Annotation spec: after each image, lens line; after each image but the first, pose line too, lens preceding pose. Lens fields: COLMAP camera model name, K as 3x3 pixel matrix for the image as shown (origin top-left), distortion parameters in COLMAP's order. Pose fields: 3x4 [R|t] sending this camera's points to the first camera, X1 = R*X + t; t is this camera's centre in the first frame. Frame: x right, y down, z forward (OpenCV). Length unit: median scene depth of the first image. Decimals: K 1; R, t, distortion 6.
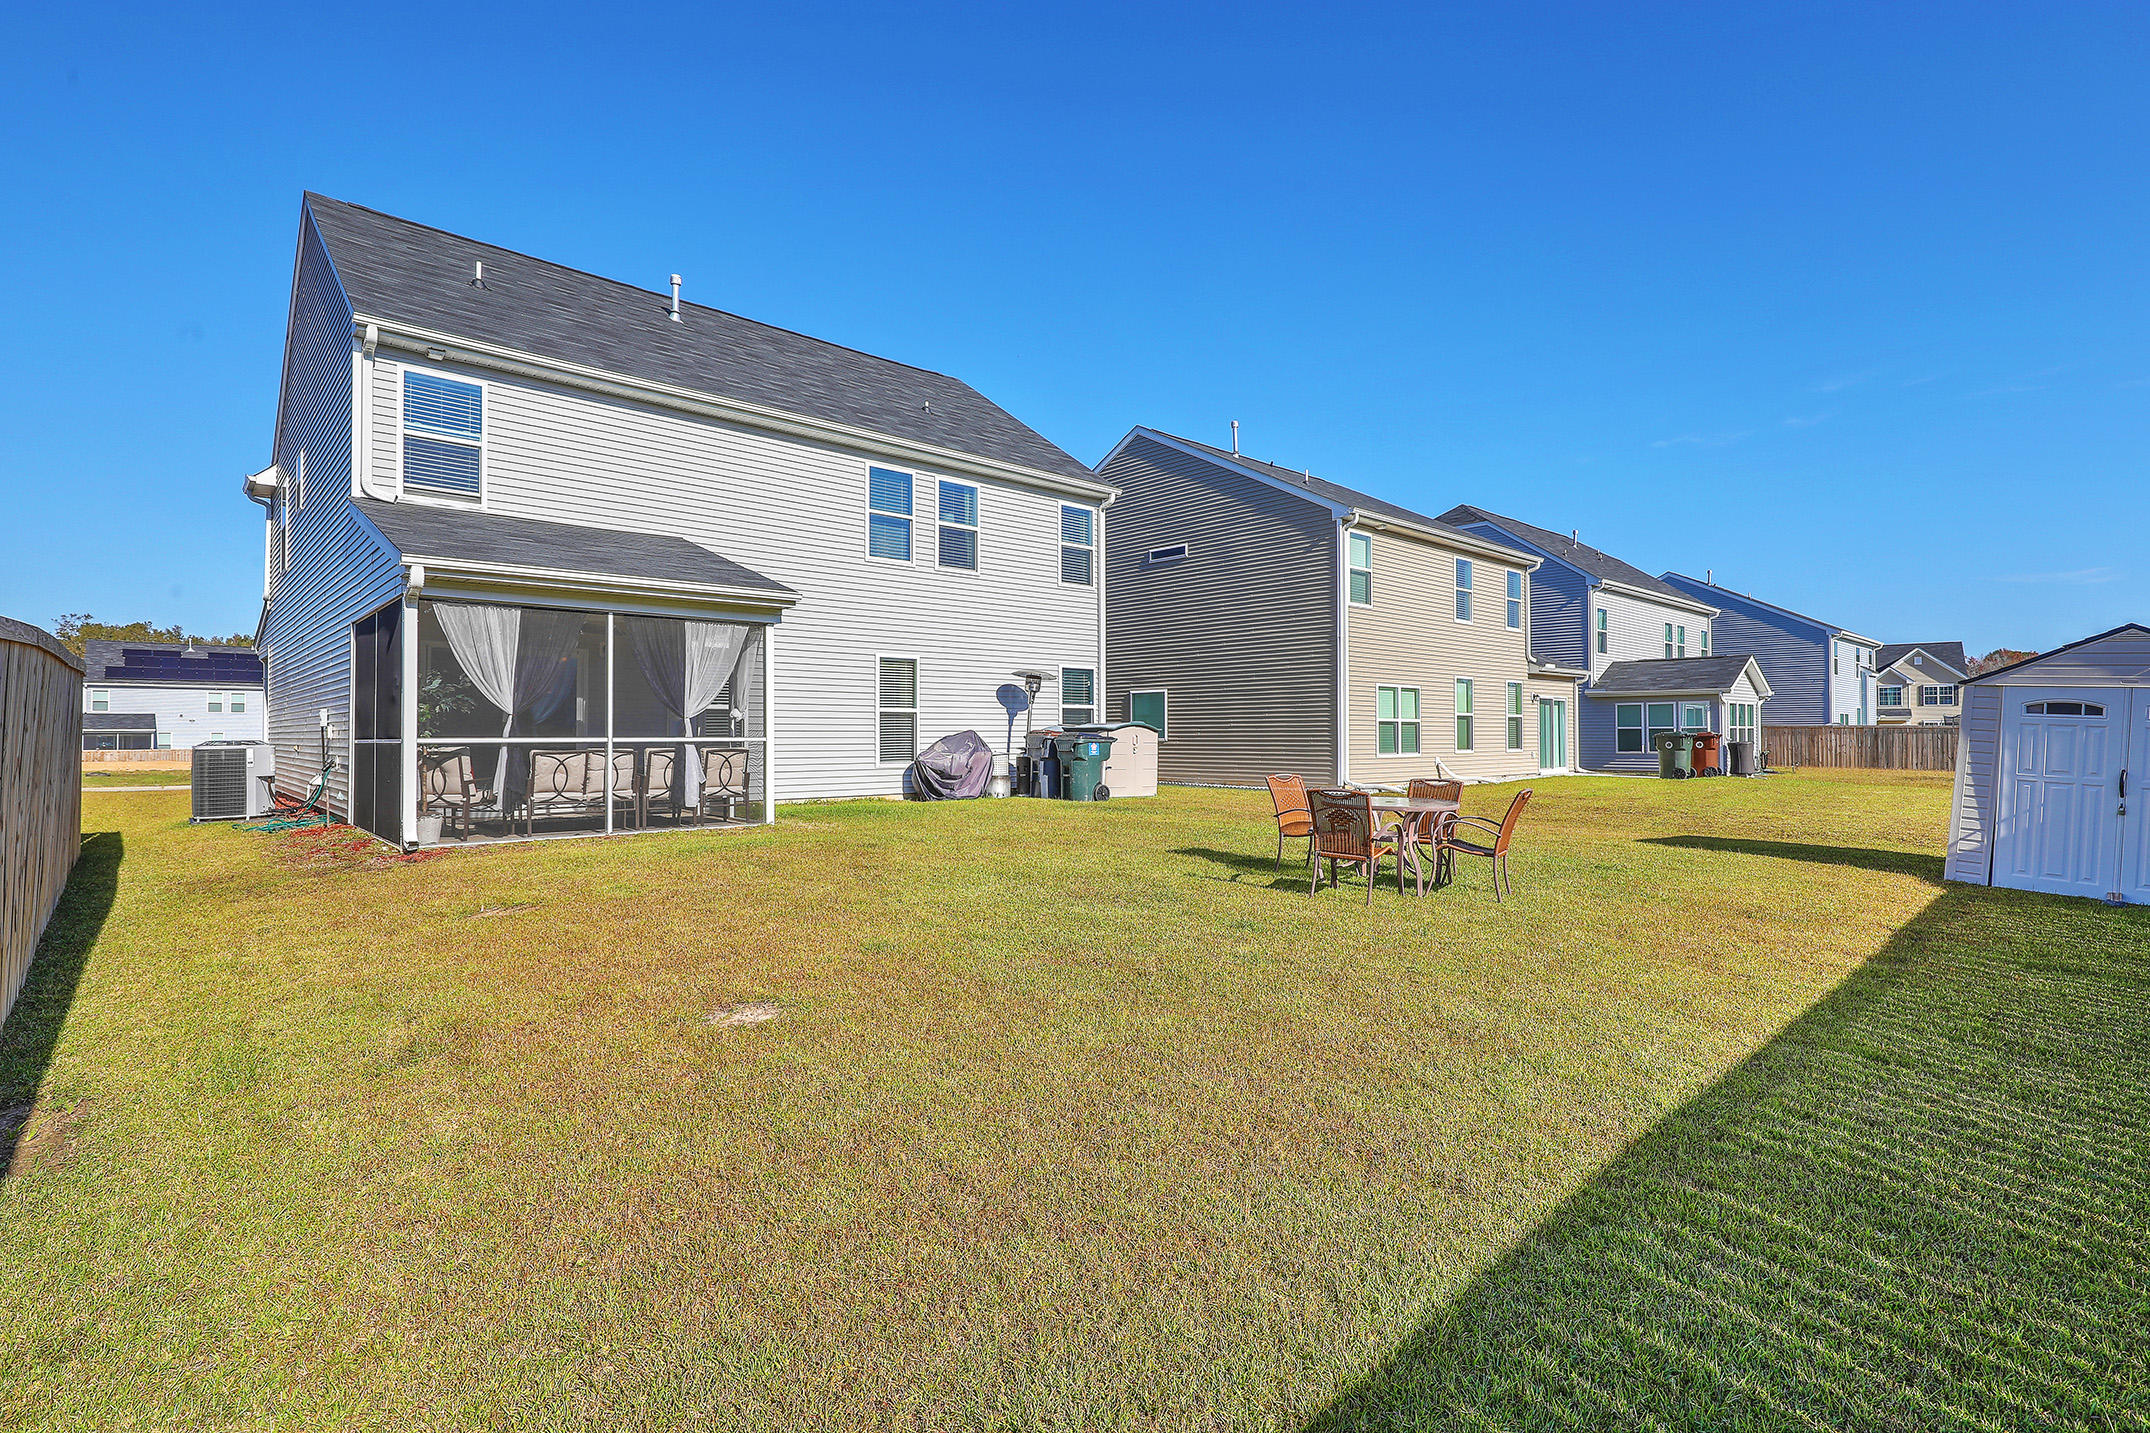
lens RADIAL K [[1002.7, 0, 1073.4], [0, 1002.7, 724.5], [0, 0, 1]] dist [0.000200, 0.000455]
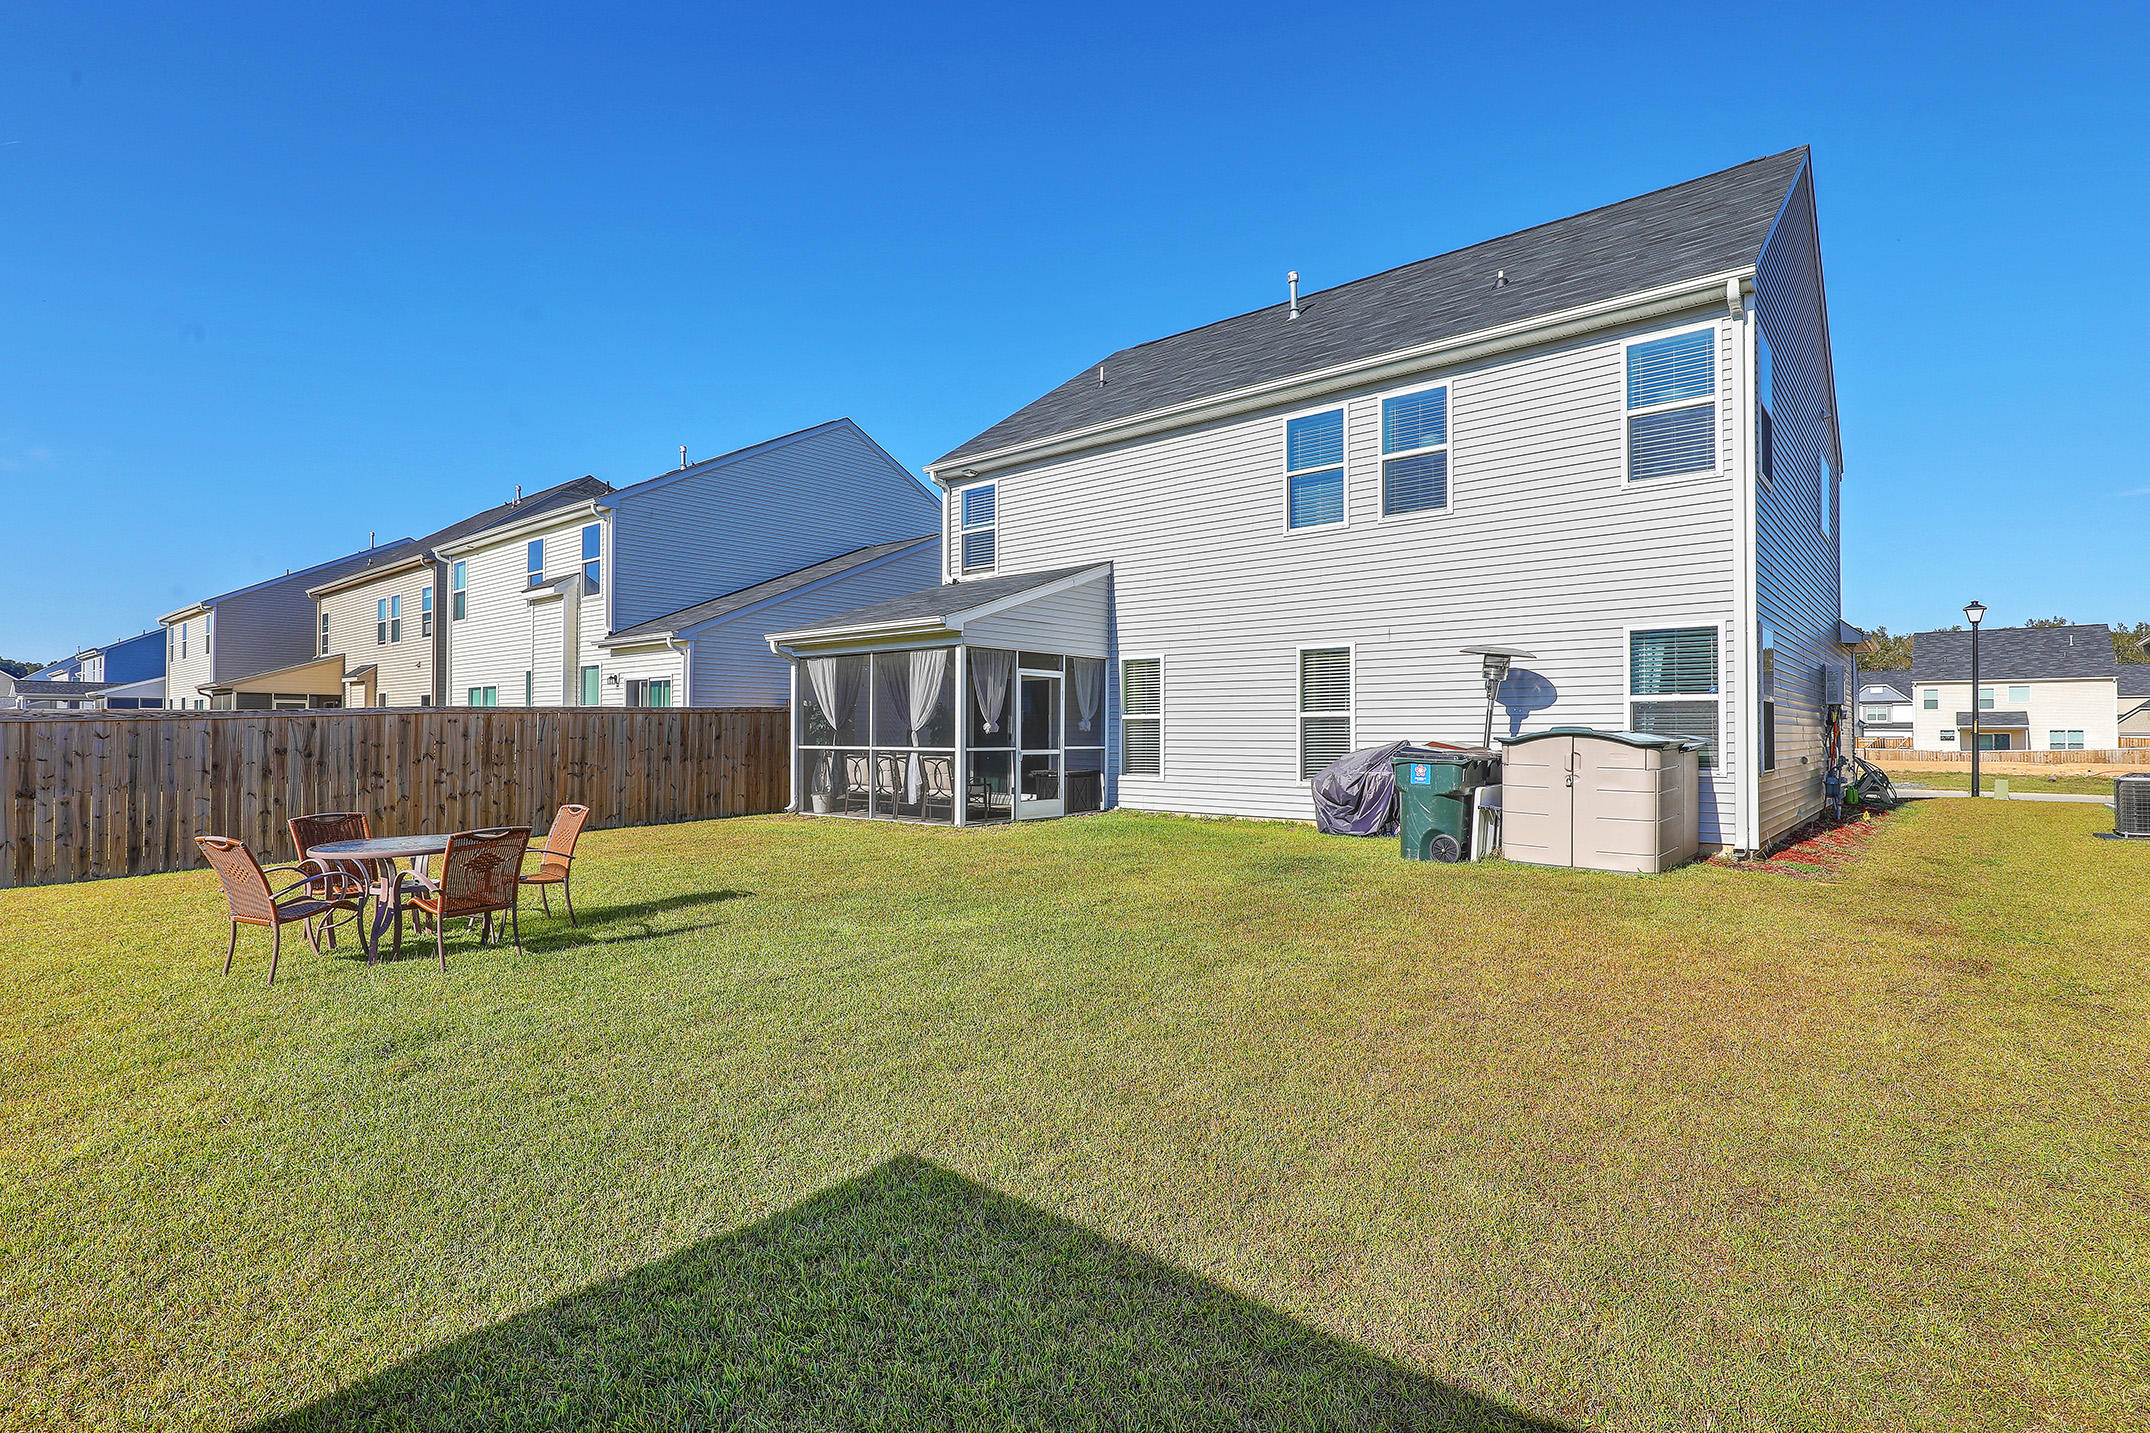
lens RADIAL K [[1047.5, 0, 1083.6], [0, 1047.5, 708.0], [0, 0, 1]] dist [-0.001278, -0.000079]
pose [[0.133253, -0.023006, -0.990815, 0.721704], [0.009032, 0.999717, -0.021998, -0.003711], [0.991041, -0.006017, 0.133423, 0.824293]]
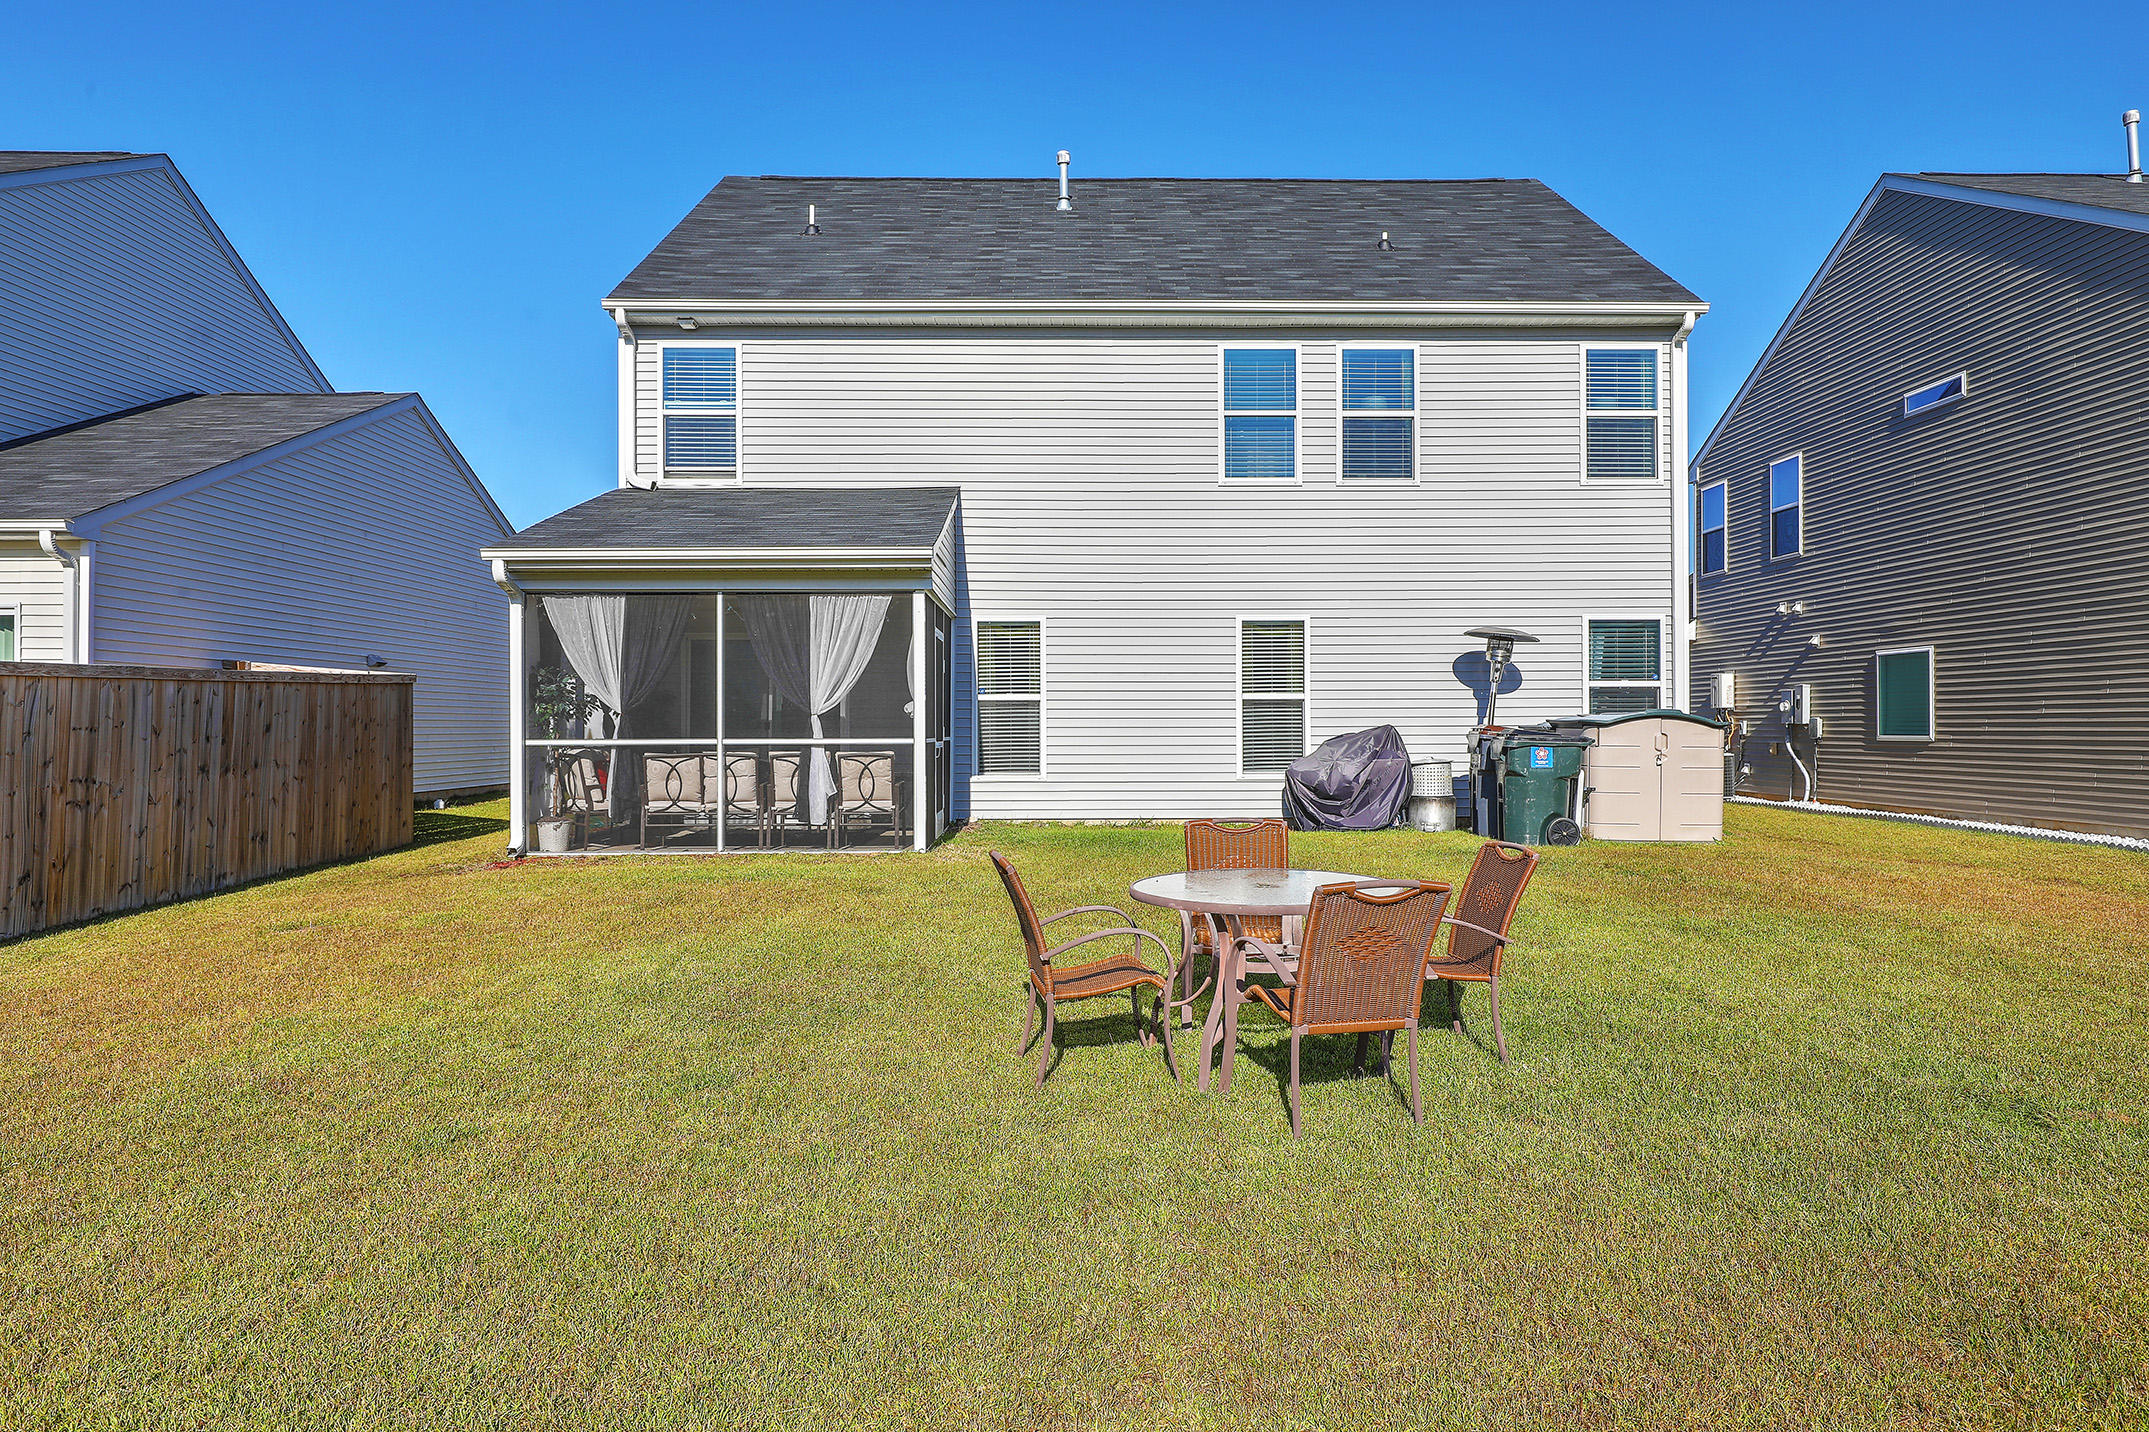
lens RADIAL K [[1354.0, 0, 1095.3], [0, 1354.0, 712.3], [0, 0, 1]] dist [0.000758, -0.000577]
pose [[0.756055, -0.008312, -0.654455, 0.399189], [0.009488, 0.999953, -0.001740, -0.003530], [0.654439, -0.004894, 0.756099, 0.256080]]
